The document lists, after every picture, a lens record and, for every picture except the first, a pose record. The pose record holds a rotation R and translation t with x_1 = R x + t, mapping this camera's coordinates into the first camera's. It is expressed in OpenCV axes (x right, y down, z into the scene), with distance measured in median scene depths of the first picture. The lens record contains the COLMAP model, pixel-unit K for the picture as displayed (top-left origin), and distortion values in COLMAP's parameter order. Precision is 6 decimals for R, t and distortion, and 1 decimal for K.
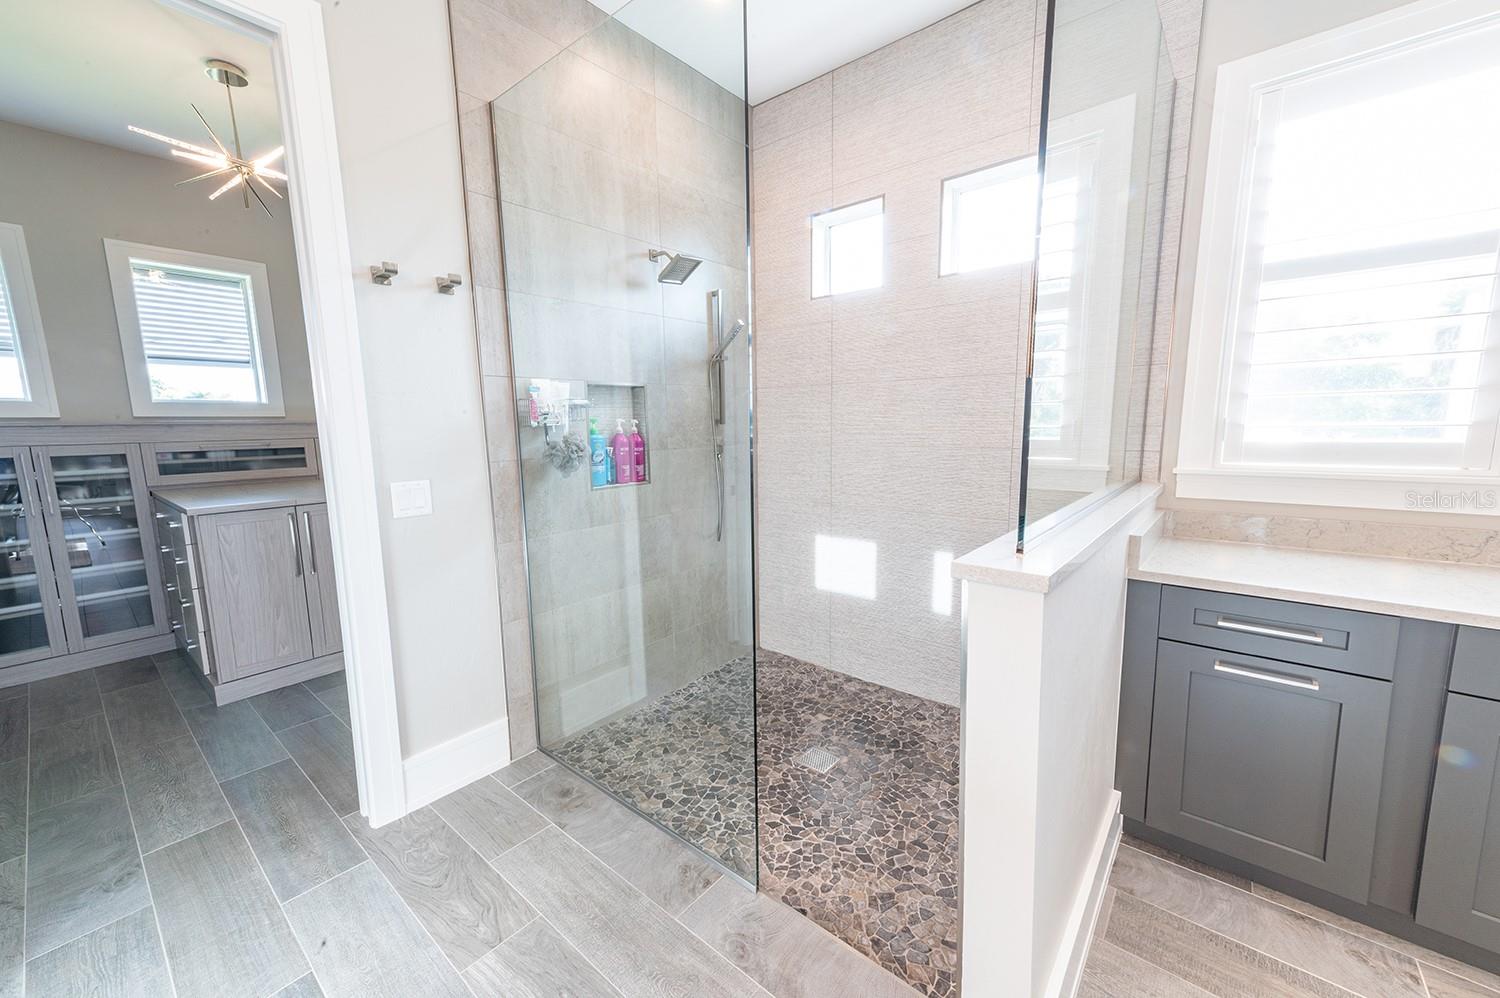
lens RADIAL K [[581.3, 0, 751.6], [0, 581.3, 498.3], [0, 0, 1]] dist [0.020664, -0.001063]
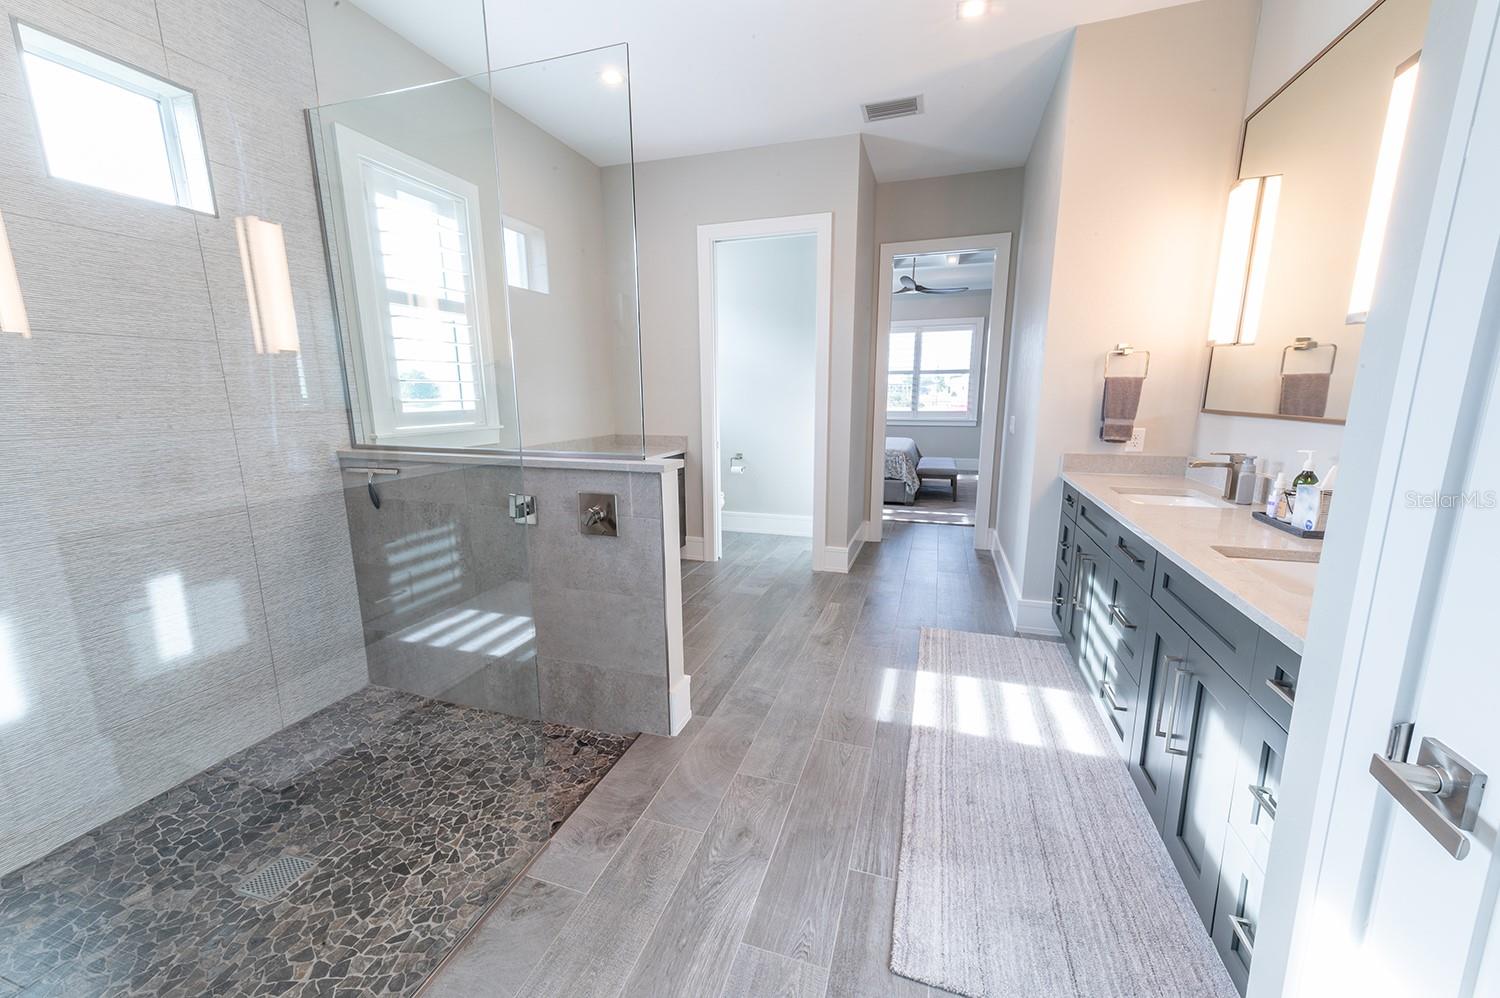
lens RADIAL K [[581.3, 0, 745.7], [0, 581.3, 502.8], [0, 0, 1]] dist [0.020664, -0.001063]
pose [[-0.365650, -0.156435, 0.917512, -0.674295], [0.138259, 0.965709, 0.219752, -0.067731], [-0.920426, 0.207207, -0.331482, 0.614561]]
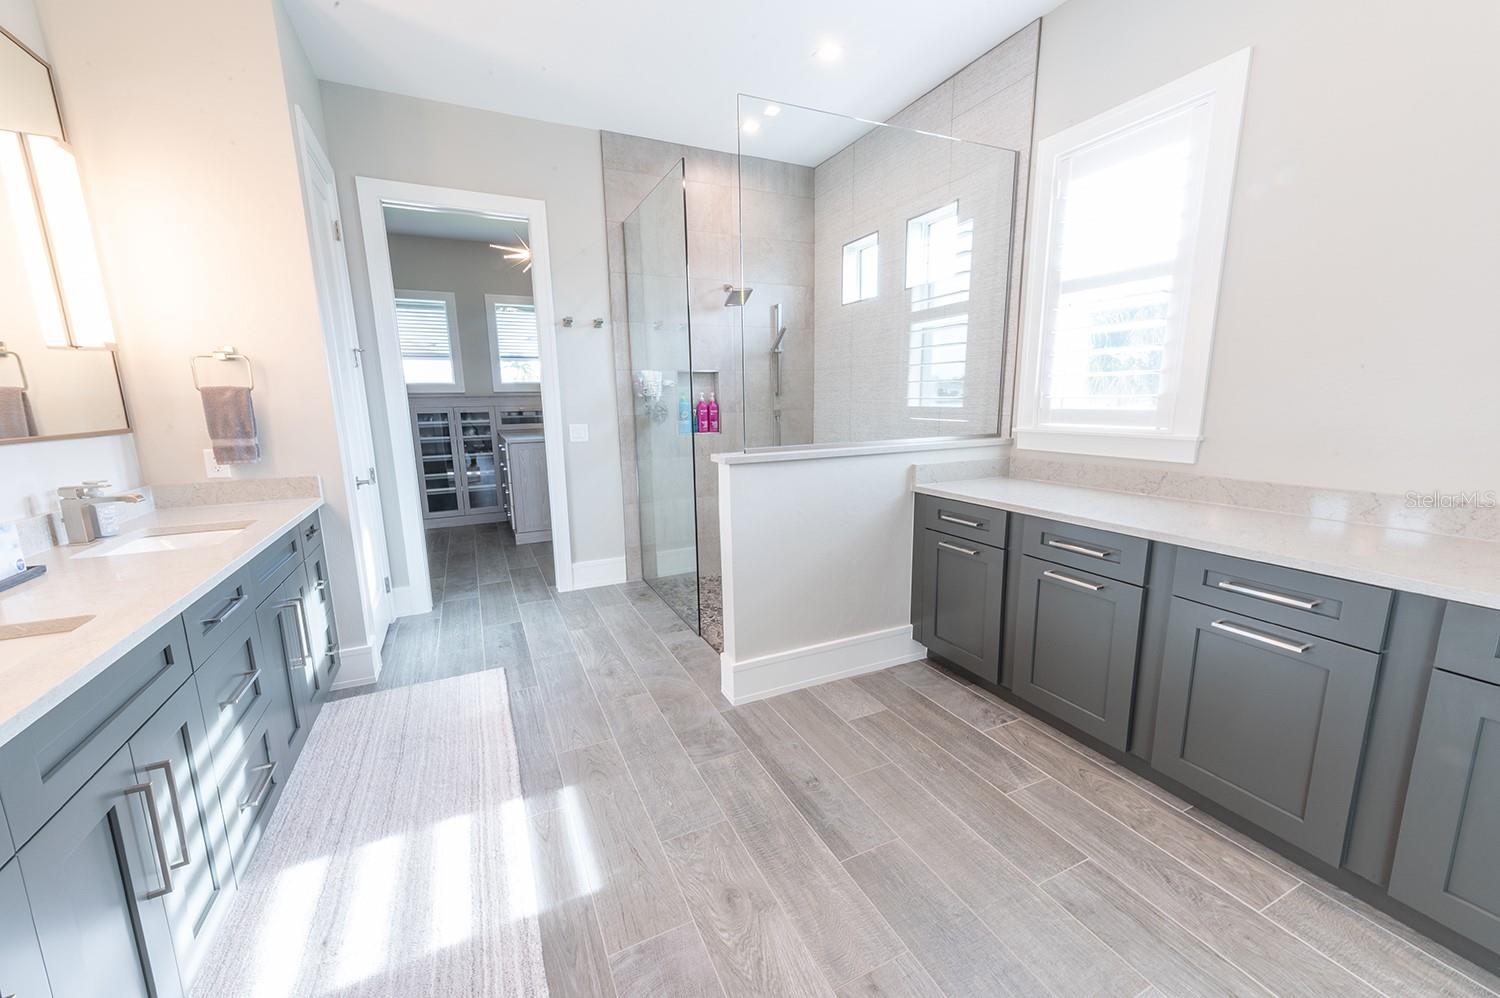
lens RADIAL K [[581.3, 0, 746.4], [0, 581.3, 500.7], [0, 0, 1]] dist [0.020664, -0.001063]
pose [[0.908606, 0.076443, -0.410600, 0.625319], [-0.056254, 0.996548, 0.061049, 0.062564], [0.413849, -0.032372, 0.909770, -0.468361]]
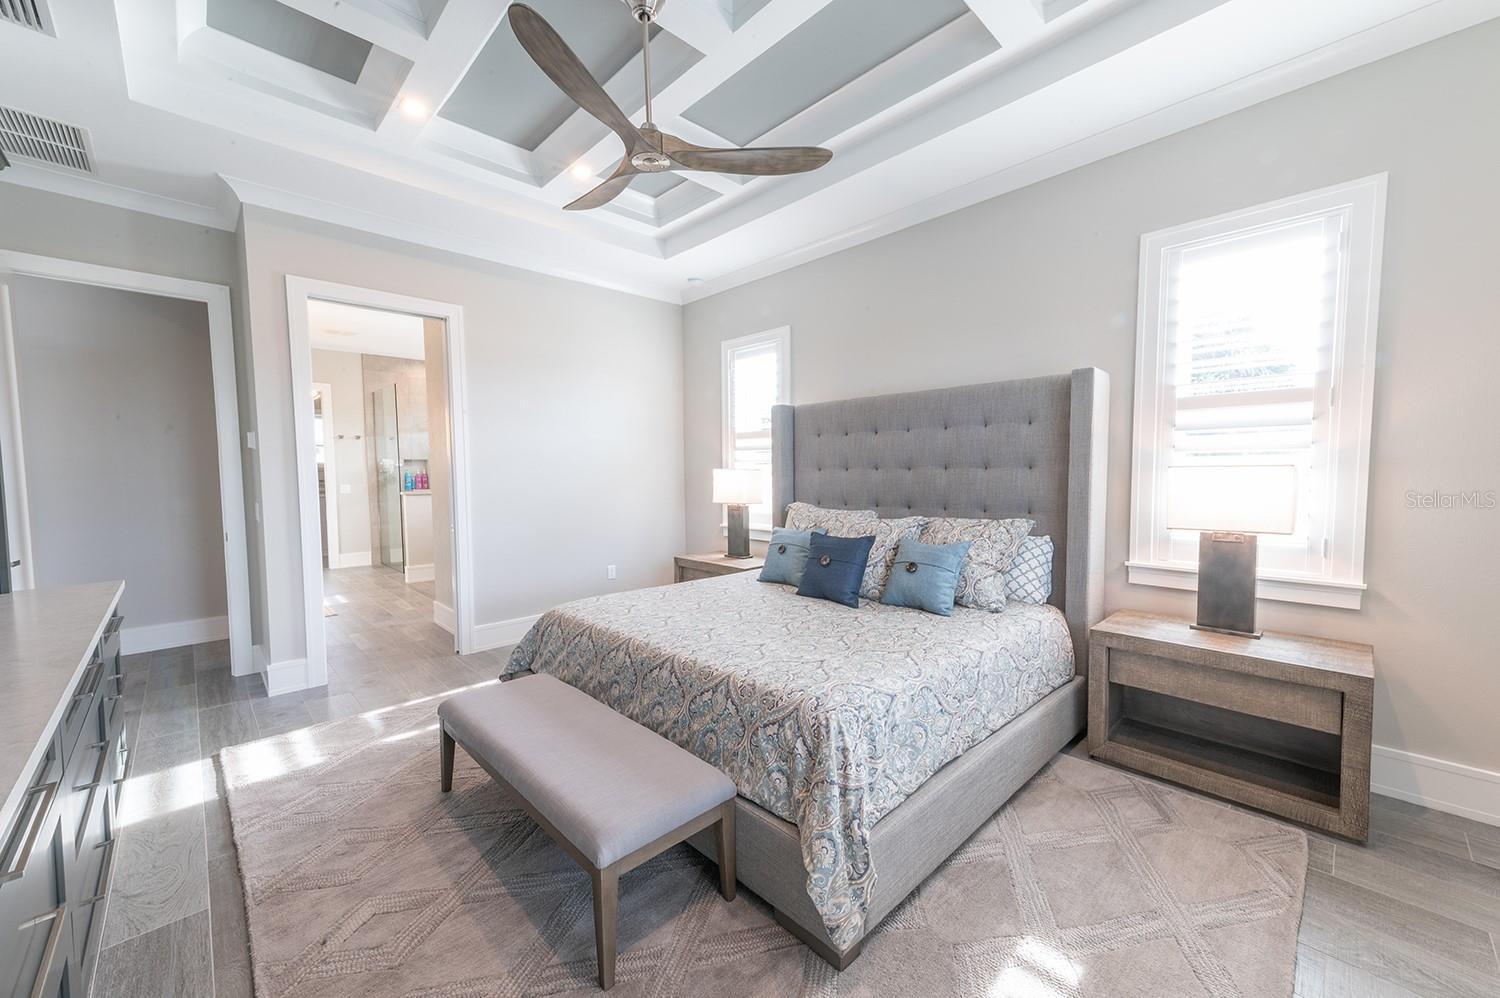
lens RADIAL K [[581.3, 0, 739.6], [0, 581.3, 499.4], [0, 0, 1]] dist [0.020664, -0.001063]
pose [[0.993926, 0.013432, -0.109230, 2.113489], [-0.022330, 0.996492, -0.080655, 0.277237], [0.107763, 0.082605, 0.990739, -2.239222]]
